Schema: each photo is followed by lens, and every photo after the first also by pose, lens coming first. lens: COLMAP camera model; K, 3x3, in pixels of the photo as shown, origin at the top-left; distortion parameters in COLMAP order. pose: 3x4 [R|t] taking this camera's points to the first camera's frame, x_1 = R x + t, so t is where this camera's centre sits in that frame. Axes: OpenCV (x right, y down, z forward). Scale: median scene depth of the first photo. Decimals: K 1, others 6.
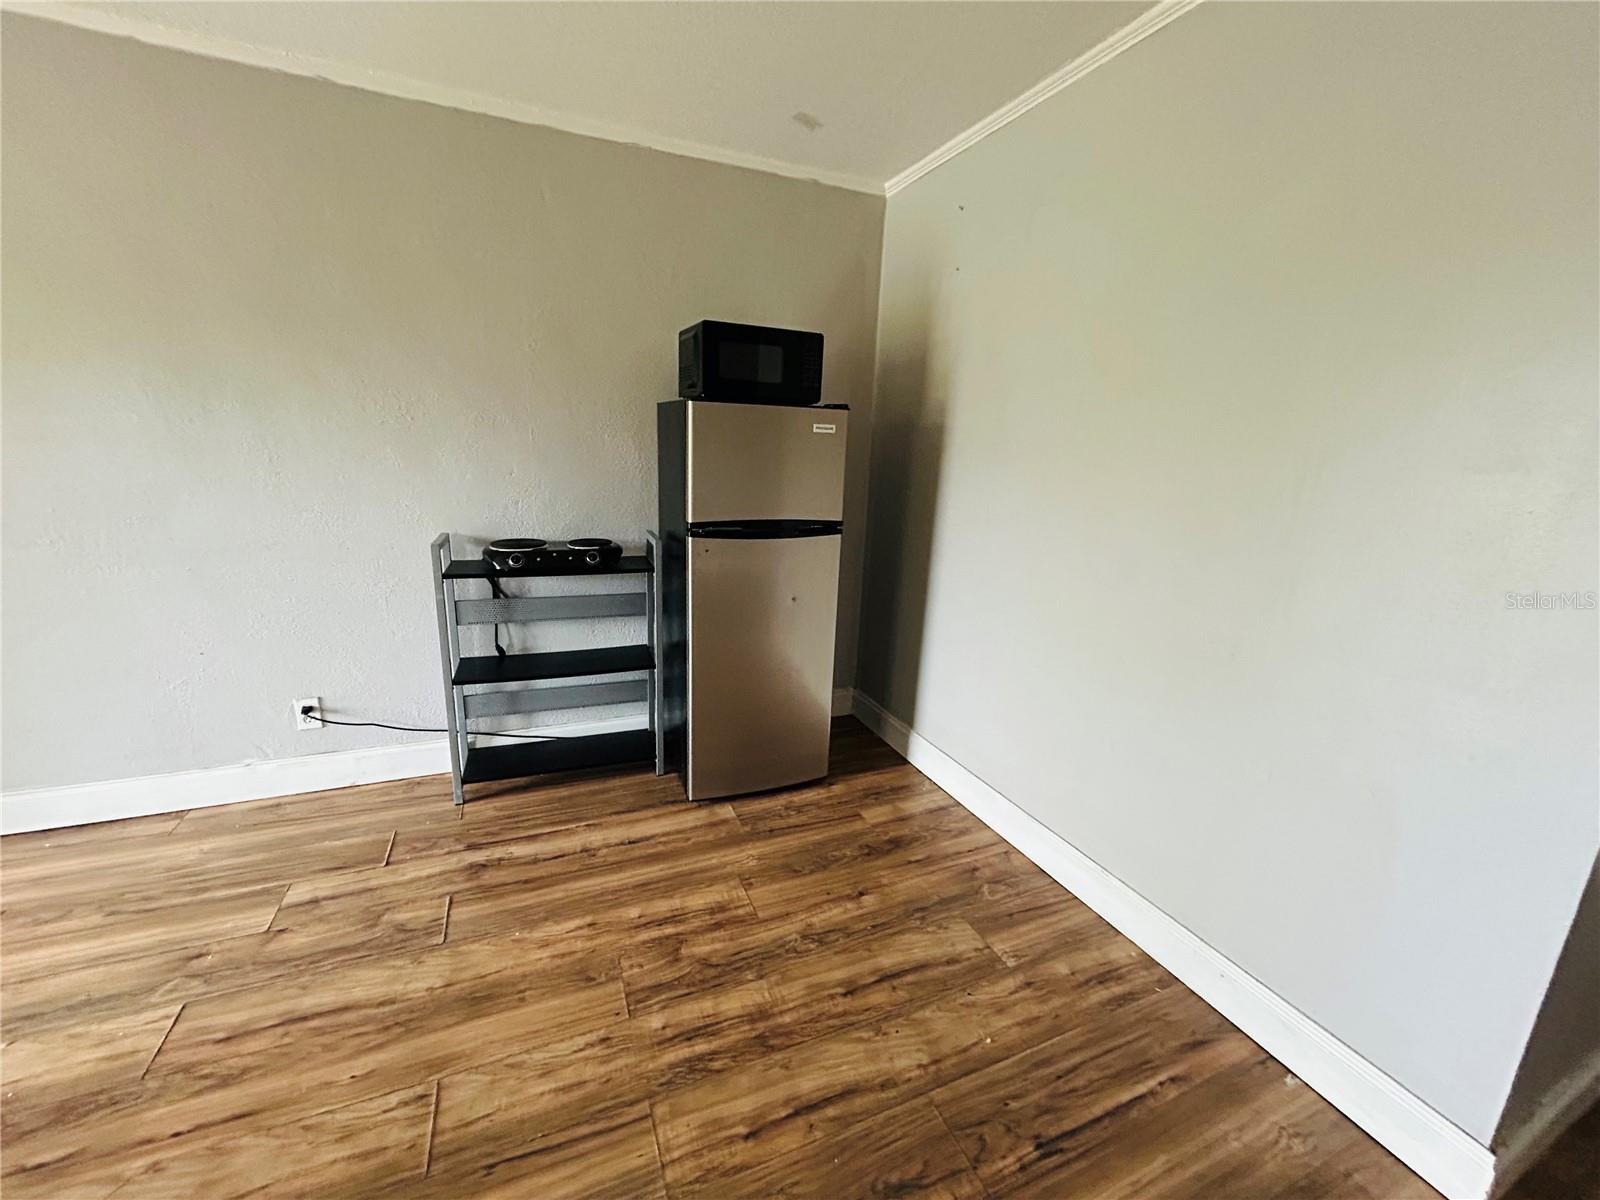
lens RADIAL K [[643.1, 0, 800.0], [0, 643.1, 600.0], [0, 0, 1]] dist [-0.001912, -0.000264]
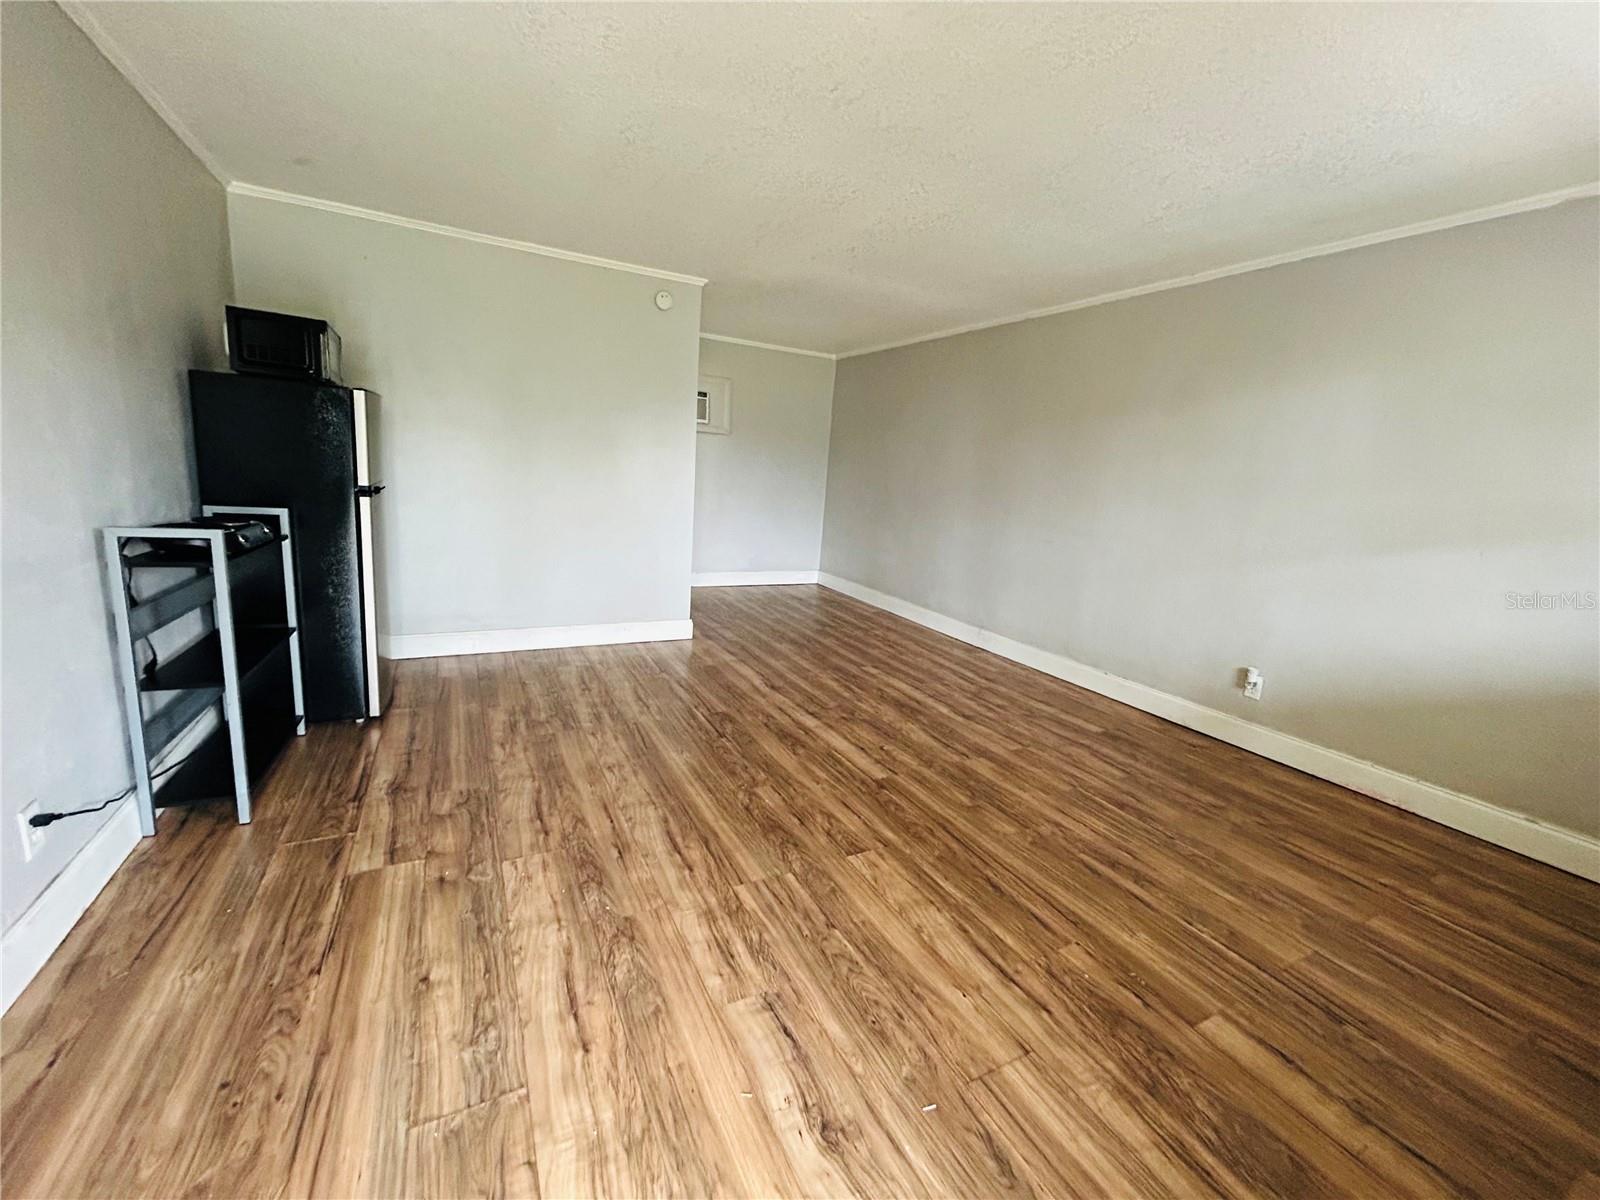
lens RADIAL K [[643.1, 0, 800.0], [0, 643.1, 600.0], [0, 0, 1]] dist [-0.001912, -0.000264]
pose [[-0.077136, -0.244459, 0.966587, -1.717964], [0.164333, 0.953098, 0.254162, -0.099145], [-0.983384, 0.178447, -0.033346, 0.269391]]
